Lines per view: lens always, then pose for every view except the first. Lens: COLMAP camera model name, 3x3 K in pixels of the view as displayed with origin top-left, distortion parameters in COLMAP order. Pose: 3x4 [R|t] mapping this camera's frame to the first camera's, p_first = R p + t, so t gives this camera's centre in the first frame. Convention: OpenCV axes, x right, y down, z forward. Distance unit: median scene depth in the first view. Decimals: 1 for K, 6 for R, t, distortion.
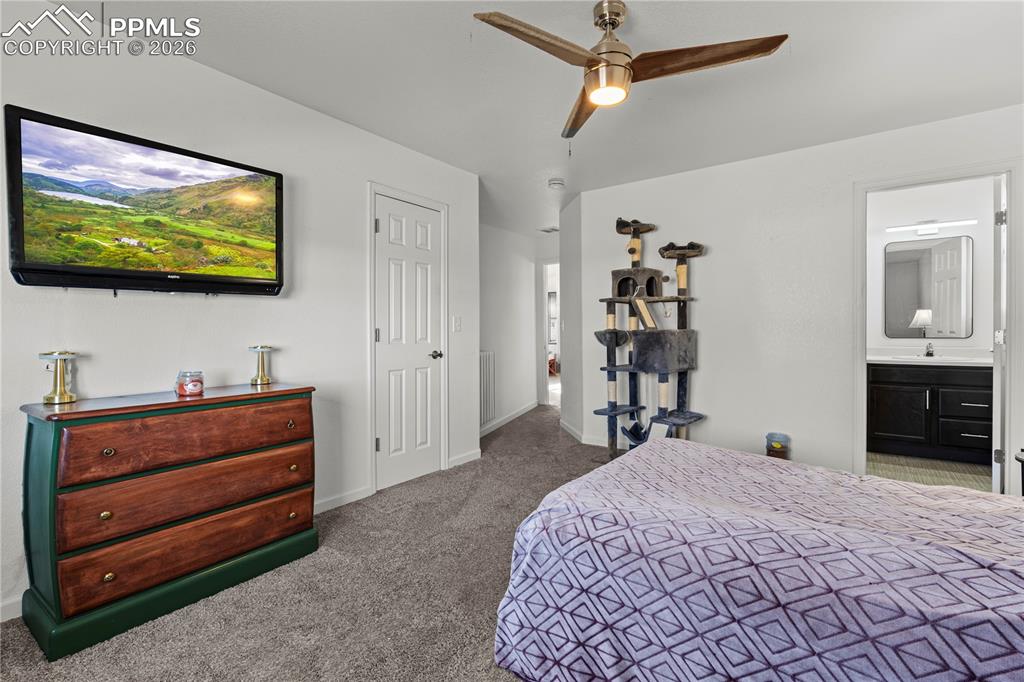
lens RADIAL K [[466.2, 0, 514.1], [0, 466.2, 335.8], [0, 0, 1]] dist [-0.003372, 0.000034]
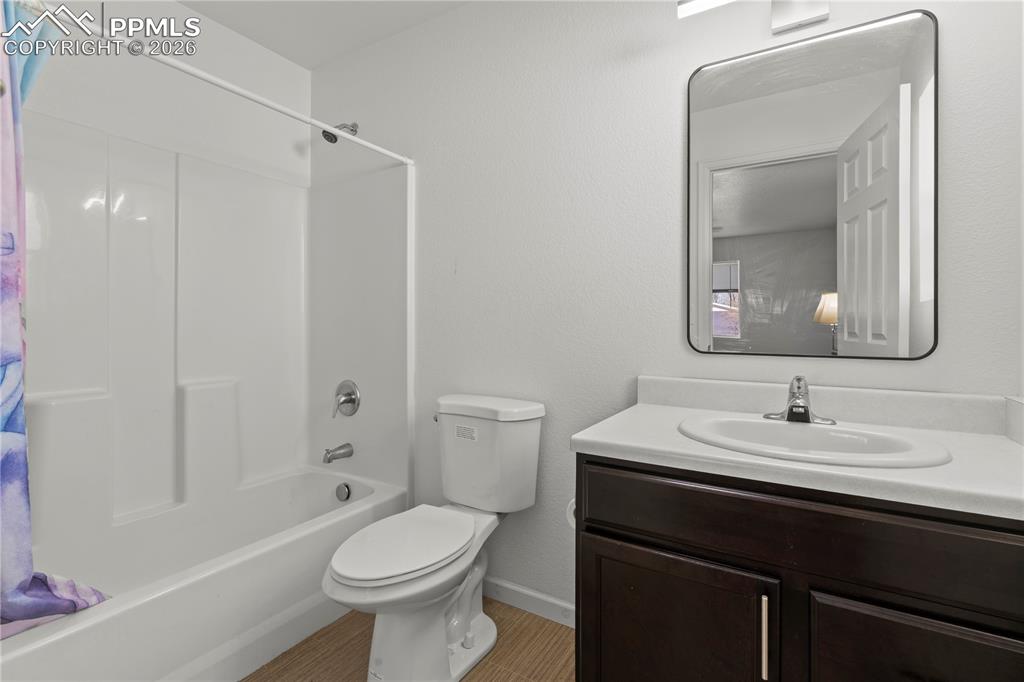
lens RADIAL K [[466.2, 0, 514.1], [0, 466.2, 335.8], [0, 0, 1]] dist [-0.003372, 0.000034]
pose [[0.996970, -0.001314, 0.077780, 0.670486], [0.000956, 0.999989, 0.004643, -0.012786], [-0.077786, -0.004554, 0.996960, 0.697734]]
